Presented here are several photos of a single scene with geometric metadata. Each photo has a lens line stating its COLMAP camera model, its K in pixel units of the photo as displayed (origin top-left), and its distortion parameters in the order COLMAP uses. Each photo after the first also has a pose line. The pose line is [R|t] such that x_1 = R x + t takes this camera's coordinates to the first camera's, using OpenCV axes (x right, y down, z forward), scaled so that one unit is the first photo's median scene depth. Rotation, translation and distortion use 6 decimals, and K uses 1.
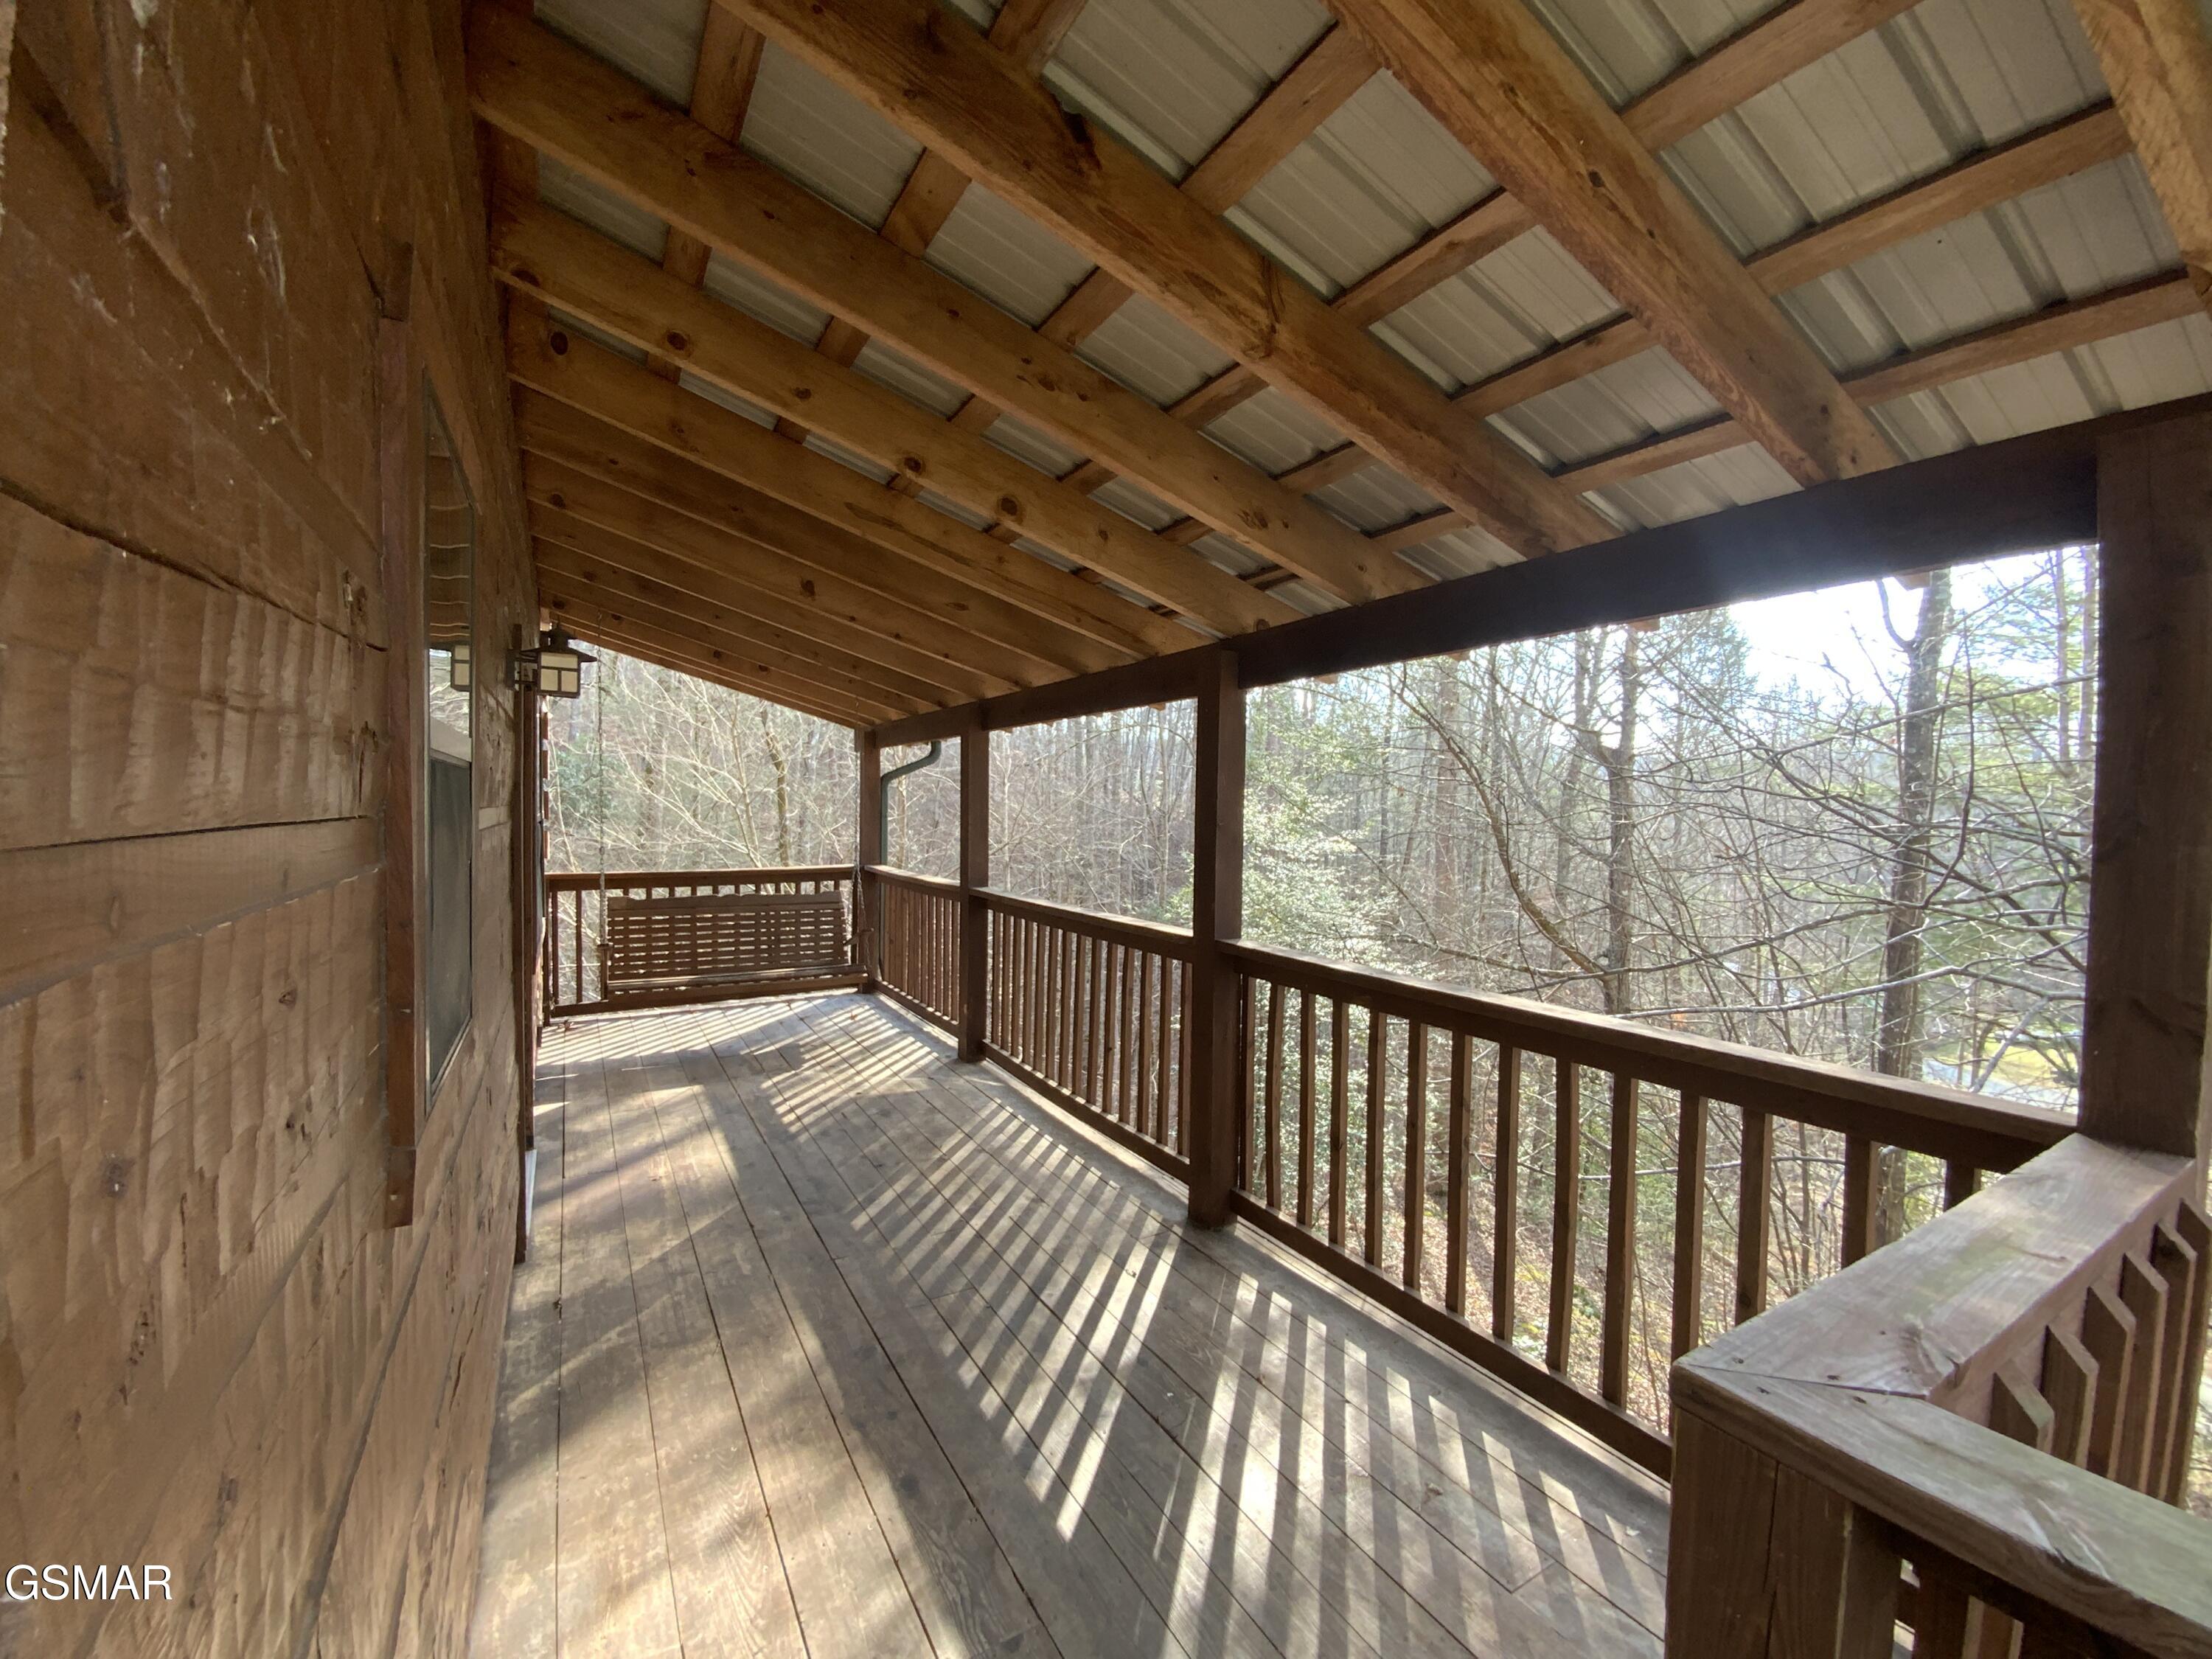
lens RADIAL K [[898.9, 0, 1103.2], [0, 898.9, 825.7], [0, 0, 1]] dist [-0.000539, -0.001599]
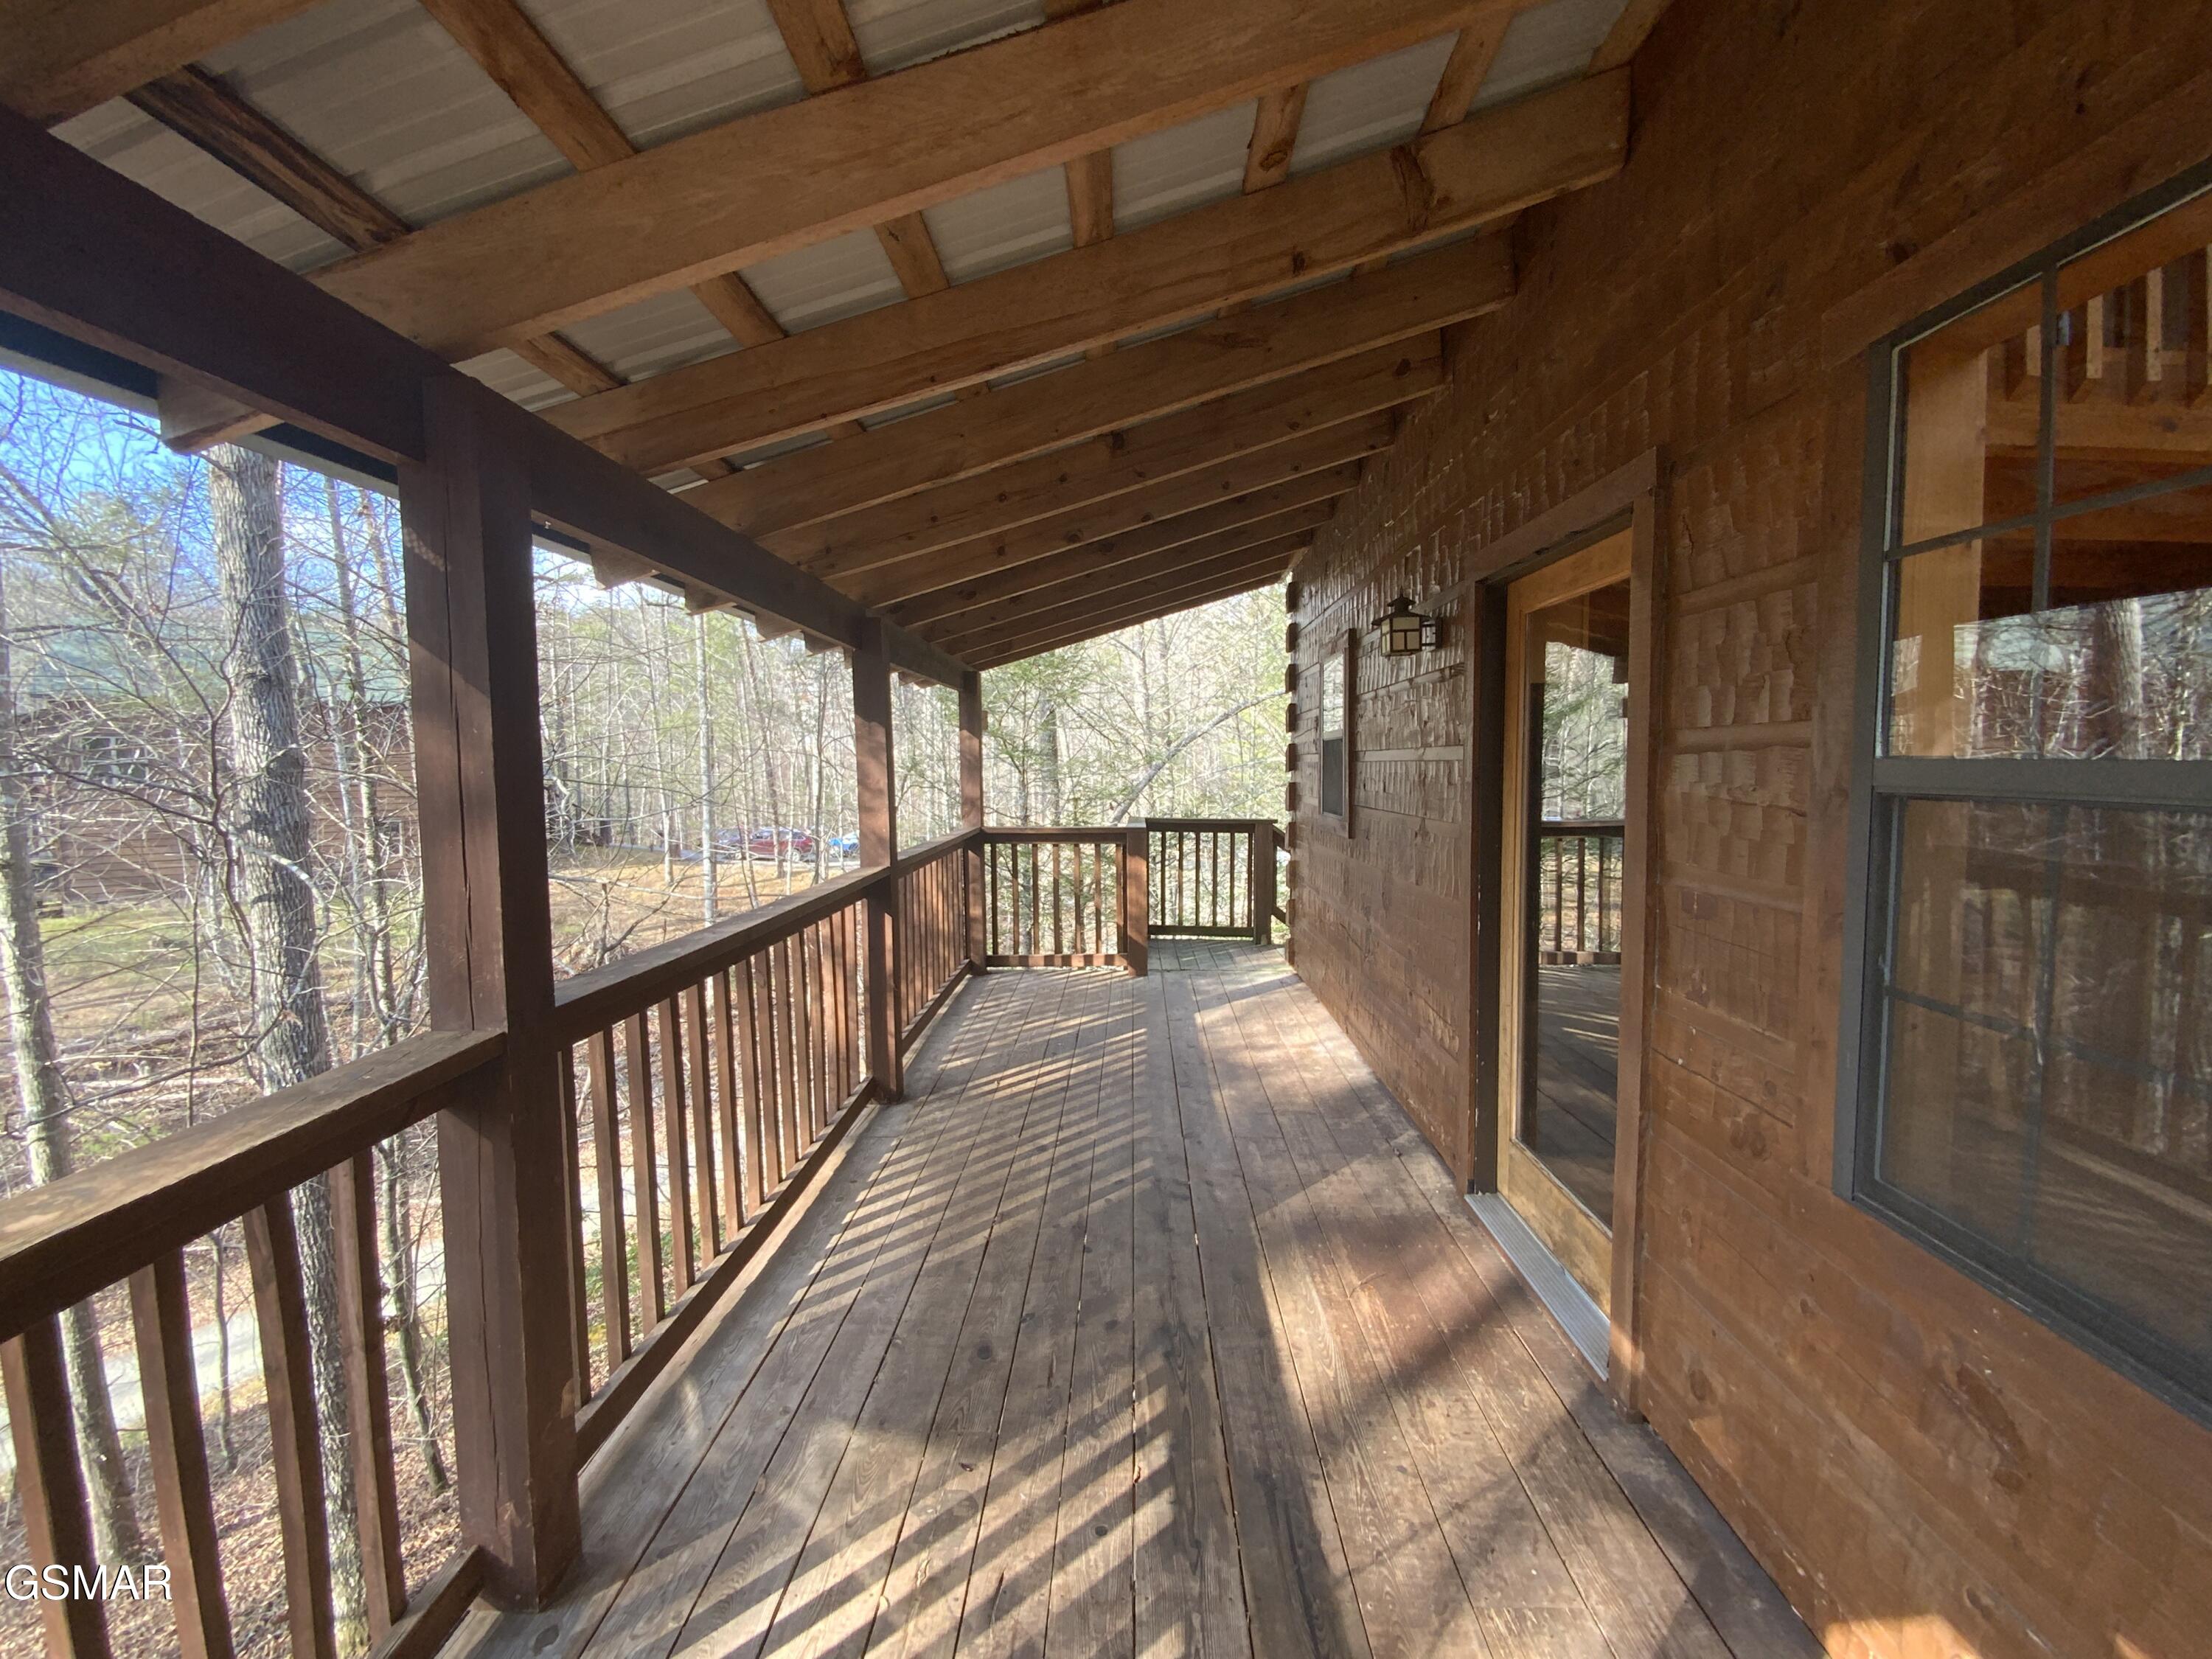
lens RADIAL K [[898.9, 0, 1104.7], [0, 898.9, 825.9], [0, 0, 1]] dist [-0.000539, -0.001599]
pose [[-0.840304, -0.023945, 0.541586, -0.974562], [0.038976, 0.993770, 0.104412, -0.043326], [-0.540712, 0.108847, -0.834136, 2.319763]]
